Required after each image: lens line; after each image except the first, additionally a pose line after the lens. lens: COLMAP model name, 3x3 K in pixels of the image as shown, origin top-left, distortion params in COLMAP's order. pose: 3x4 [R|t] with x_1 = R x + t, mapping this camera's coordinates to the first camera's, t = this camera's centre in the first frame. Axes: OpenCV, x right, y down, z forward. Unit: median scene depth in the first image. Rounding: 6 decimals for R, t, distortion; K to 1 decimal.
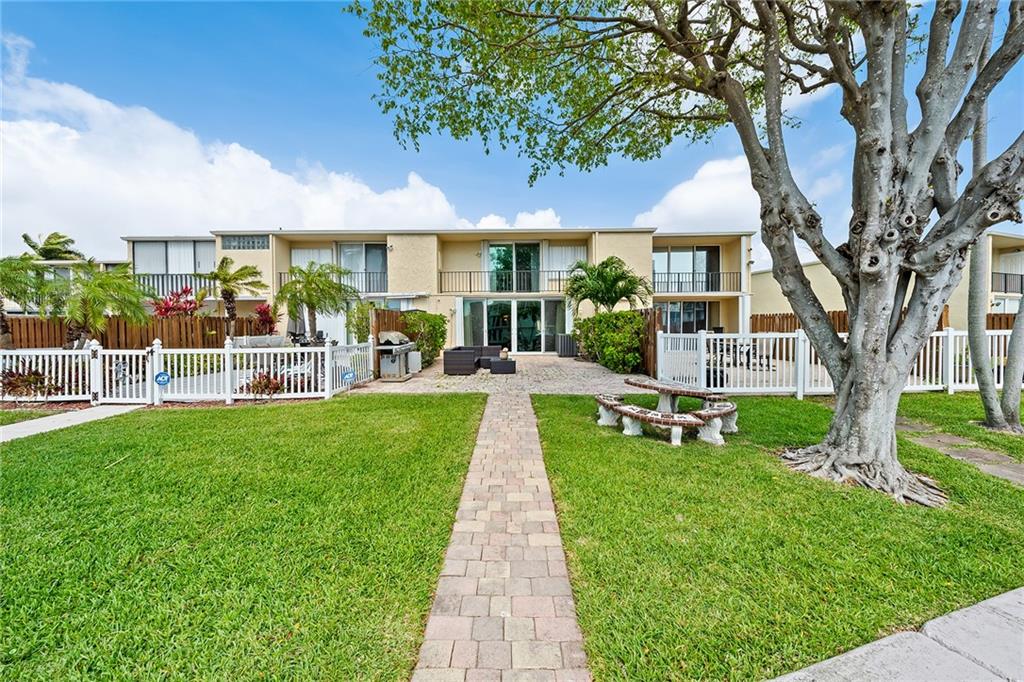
lens RADIAL K [[397.1, 0, 510.6], [0, 397.1, 333.9], [0, 0, 1]] dist [0.012777, -0.003644]
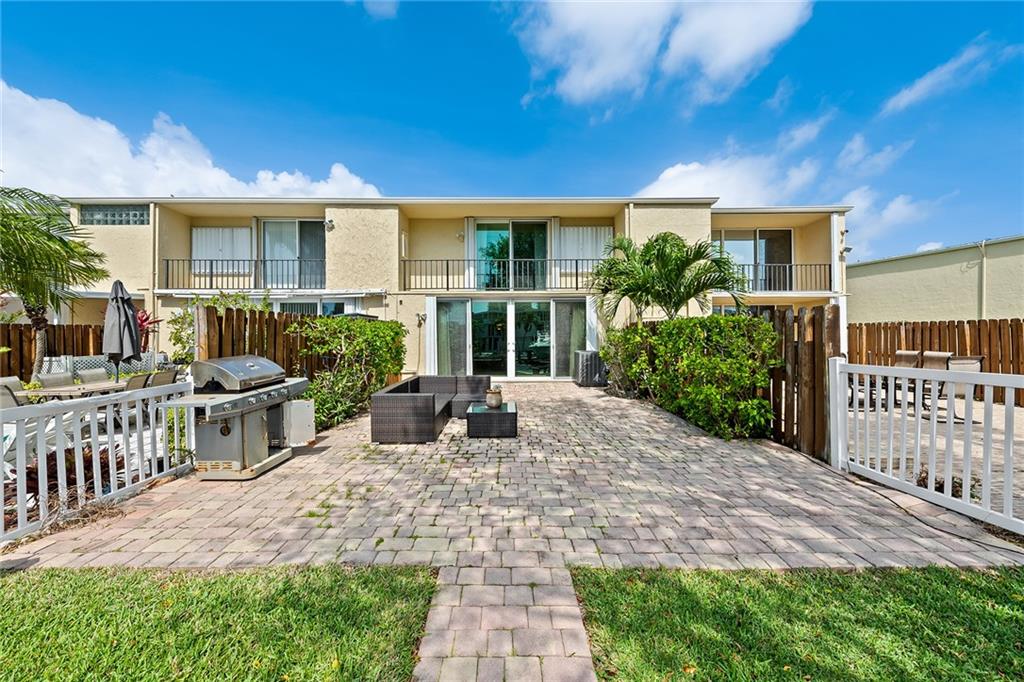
lens RADIAL K [[397.1, 0, 511.6], [0, 397.1, 342.8], [0, 0, 1]] dist [0.012777, -0.003644]
pose [[0.999864, 0.001752, 0.016410, -0.002069], [-0.001712, 0.999996, -0.002452, -0.012109], [-0.016414, 0.002423, 0.999862, 0.313255]]
